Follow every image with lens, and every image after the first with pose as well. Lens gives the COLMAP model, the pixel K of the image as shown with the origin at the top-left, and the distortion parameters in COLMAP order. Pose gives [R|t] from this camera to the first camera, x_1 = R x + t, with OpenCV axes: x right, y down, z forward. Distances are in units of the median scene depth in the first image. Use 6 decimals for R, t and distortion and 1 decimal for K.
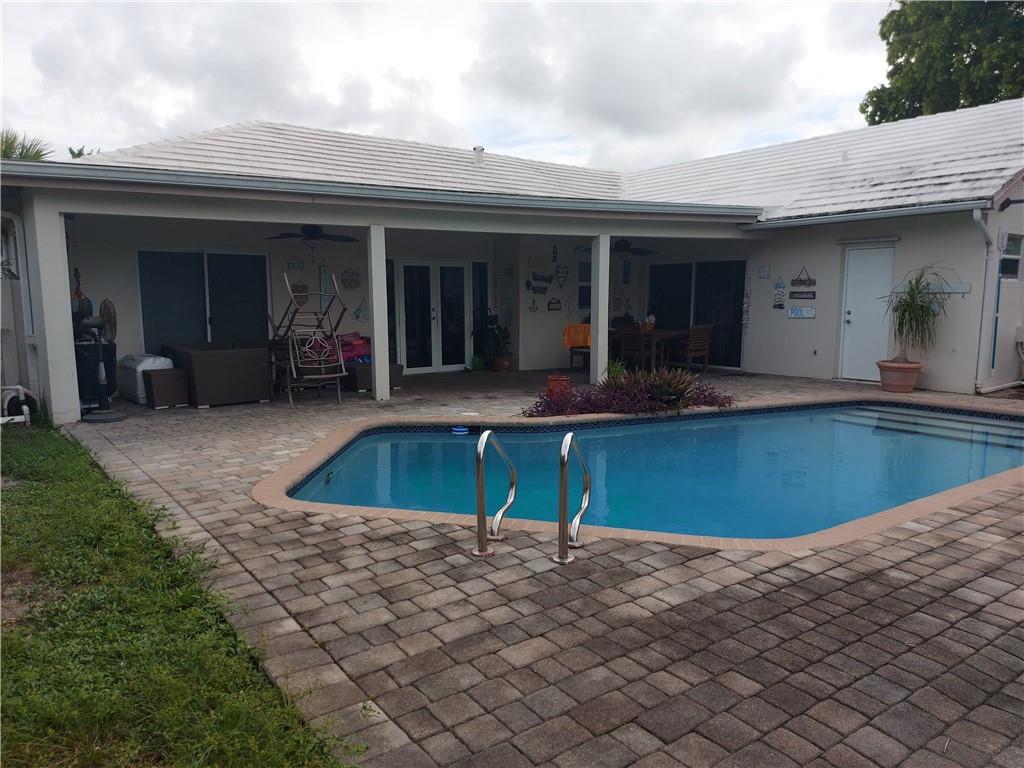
lens RADIAL K [[738.7, 0, 514.3], [0, 738.7, 390.7], [0, 0, 1]] dist [0.105672, -0.134029]
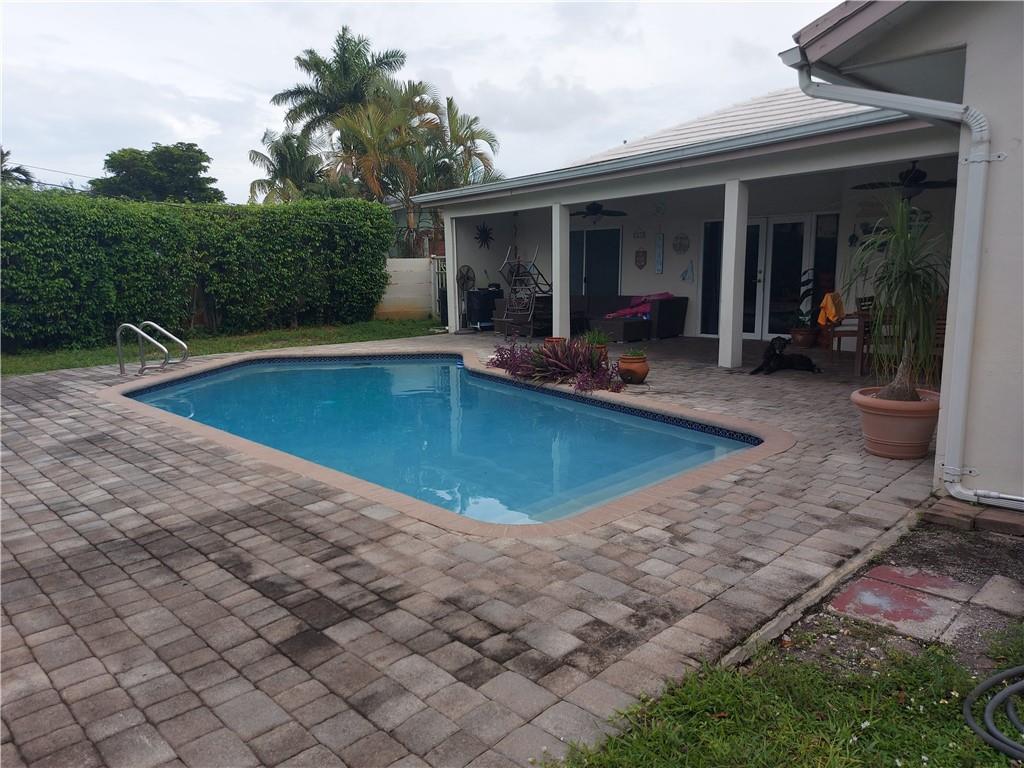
lens RADIAL K [[738.7, 0, 514.3], [0, 738.7, 390.7], [0, 0, 1]] dist [0.105672, -0.134029]
pose [[0.139772, 0.164648, -0.976399, 0.802978], [-0.109934, 0.982563, 0.149950, -0.071106], [0.984062, 0.086380, 0.155435, 0.574144]]
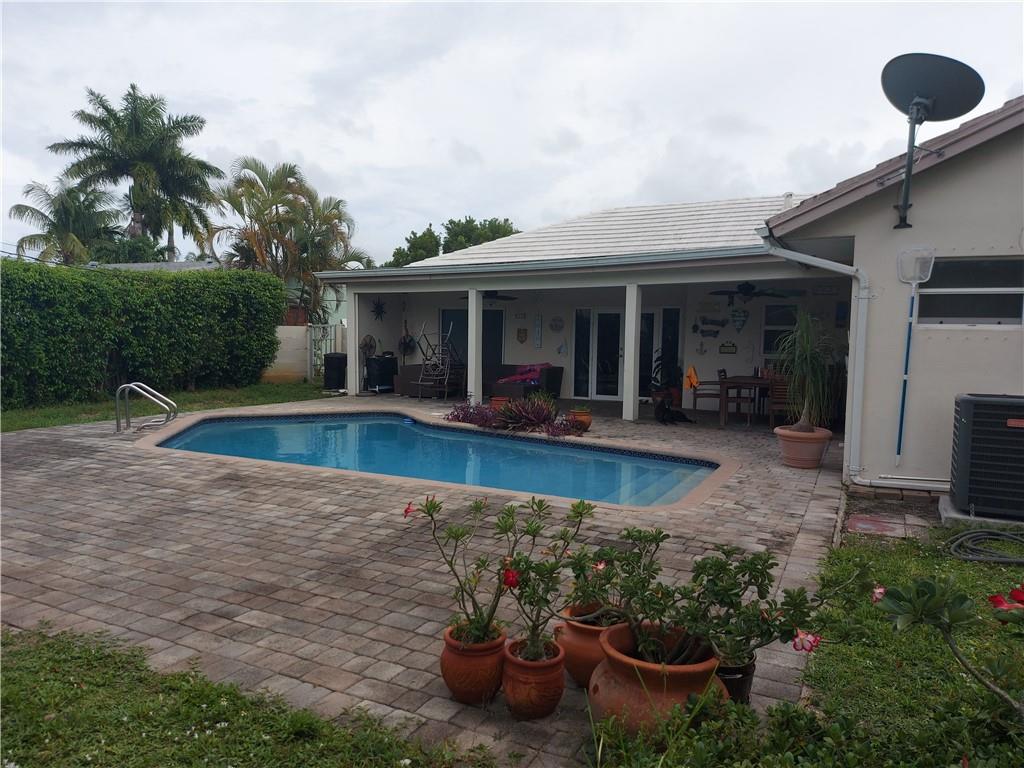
lens RADIAL K [[738.7, 0, 514.3], [0, 738.7, 390.7], [0, 0, 1]] dist [0.105672, -0.134029]
pose [[0.447498, 0.077175, -0.890949, 0.909161], [-0.128612, 0.991467, 0.021284, -0.046093], [0.884988, 0.105062, 0.453605, 0.310516]]
